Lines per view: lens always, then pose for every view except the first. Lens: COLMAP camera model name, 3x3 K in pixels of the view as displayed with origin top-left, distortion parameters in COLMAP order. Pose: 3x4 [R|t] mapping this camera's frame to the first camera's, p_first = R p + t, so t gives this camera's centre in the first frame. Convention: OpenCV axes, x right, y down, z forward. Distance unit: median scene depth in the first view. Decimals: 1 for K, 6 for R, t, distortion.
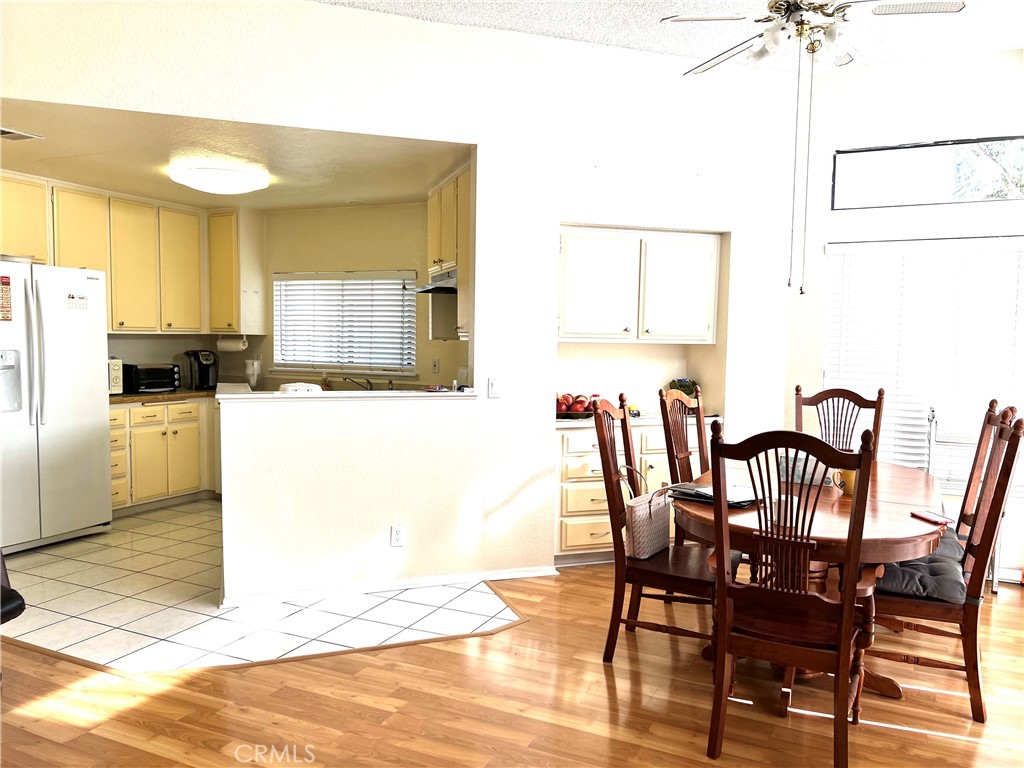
lens RADIAL K [[771.1, 0, 512.0], [0, 771.1, 384.0], [0, 0, 1]] dist [0.000859, 0.000202]
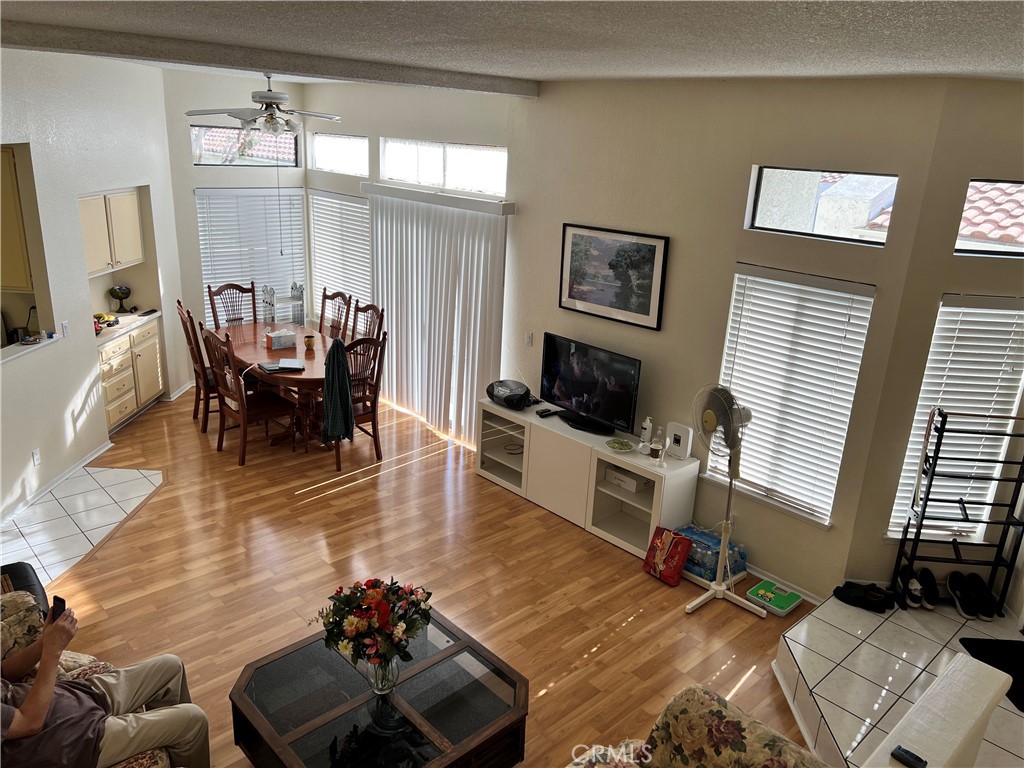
lens RADIAL K [[771.1, 0, 512.0], [0, 771.1, 384.0], [0, 0, 1]] dist [0.000859, 0.000202]
pose [[0.368535, -0.295089, 0.881536, -0.940360], [0.023798, 0.950965, 0.308381, -0.302357], [-0.929309, -0.092670, 0.357486, -0.216839]]
